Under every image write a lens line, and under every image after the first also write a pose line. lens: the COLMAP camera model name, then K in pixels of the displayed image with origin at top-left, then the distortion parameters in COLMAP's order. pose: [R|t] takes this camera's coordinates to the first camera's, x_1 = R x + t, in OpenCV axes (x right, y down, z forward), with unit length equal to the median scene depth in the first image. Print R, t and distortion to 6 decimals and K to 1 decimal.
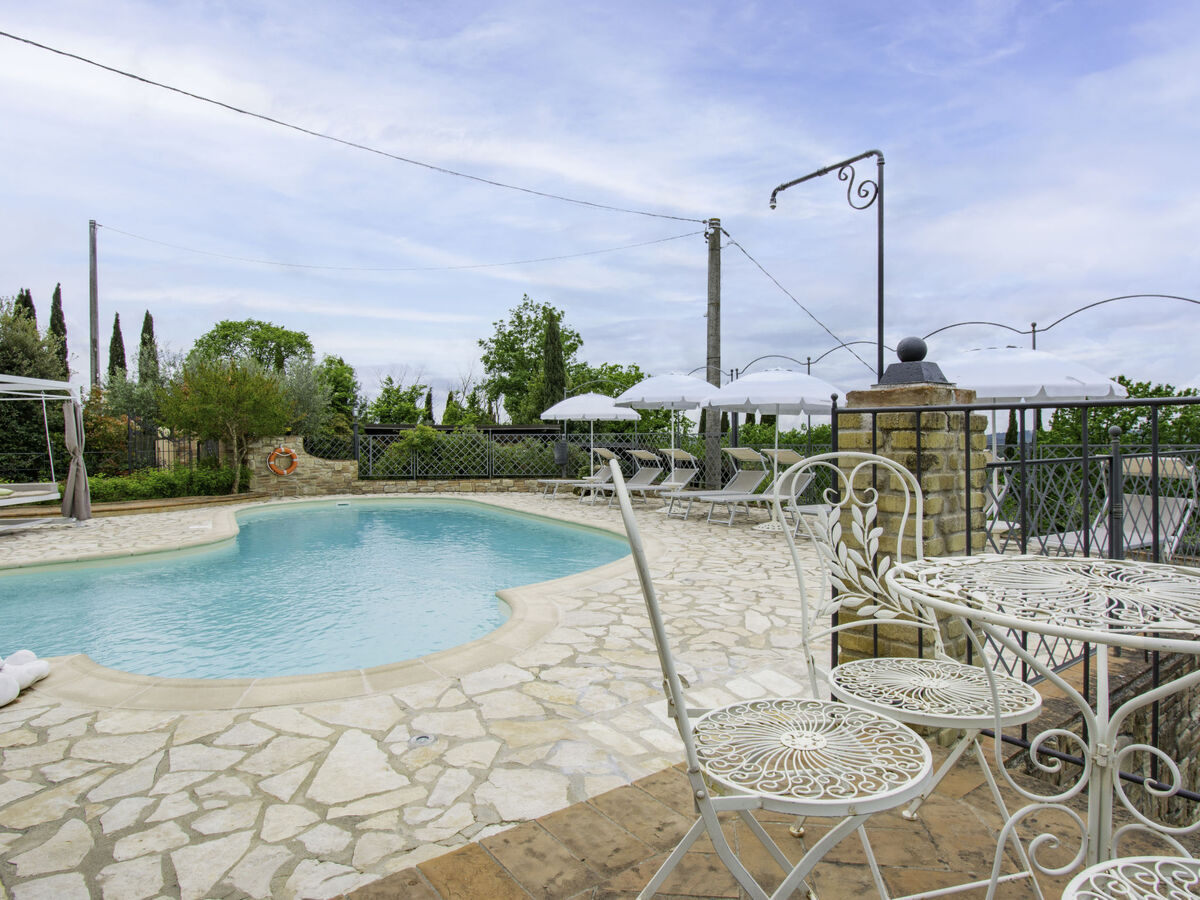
lens RADIAL K [[696.9, 0, 600.0], [0, 696.9, 450.0], [0, 0, 1]] dist [0.007744, 0.000130]
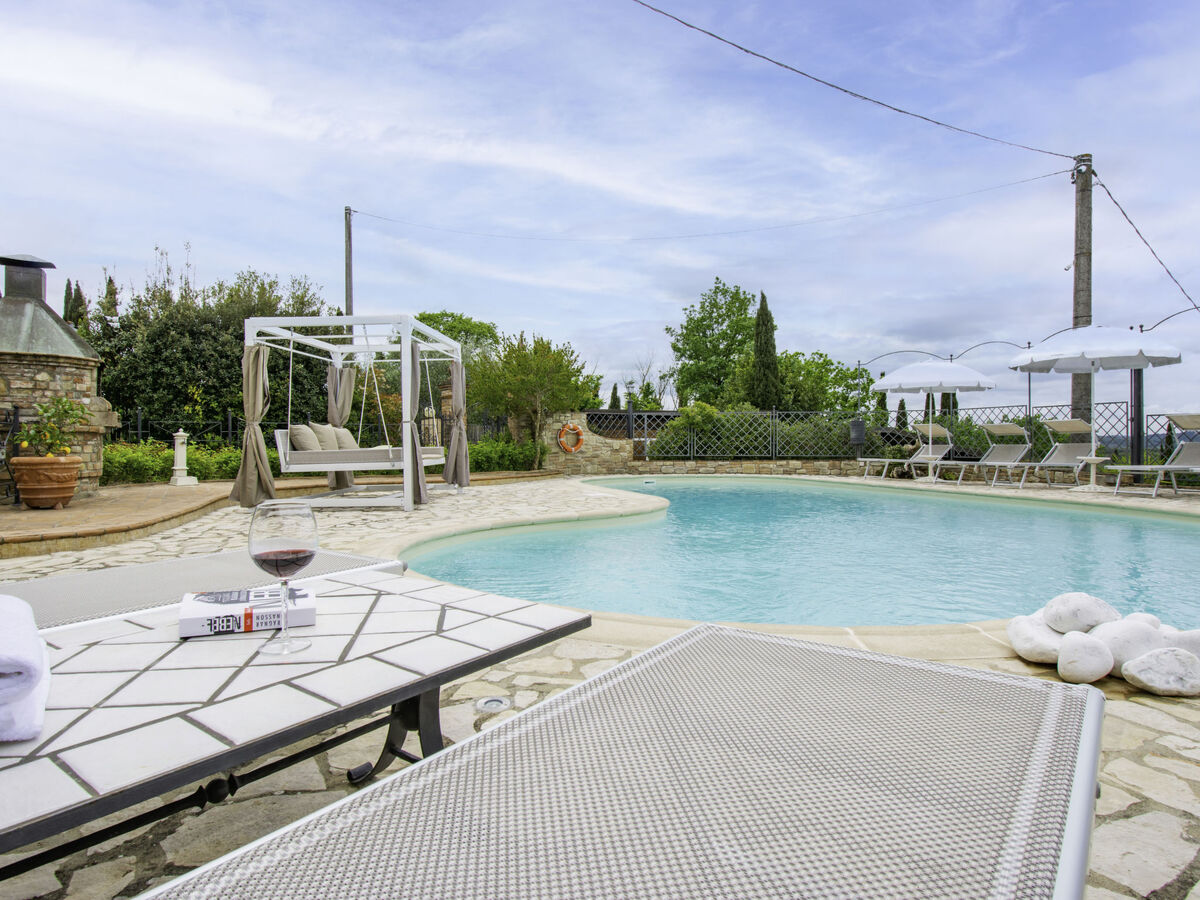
lens RADIAL K [[696.9, 0, 600.0], [0, 696.9, 450.0], [0, 0, 1]] dist [0.007744, 0.000130]
pose [[0.988253, 0.006427, -0.152690, -0.247210], [-0.006310, 0.999979, 0.001250, 0.028657], [0.152695, -0.000272, 0.988273, 0.052220]]
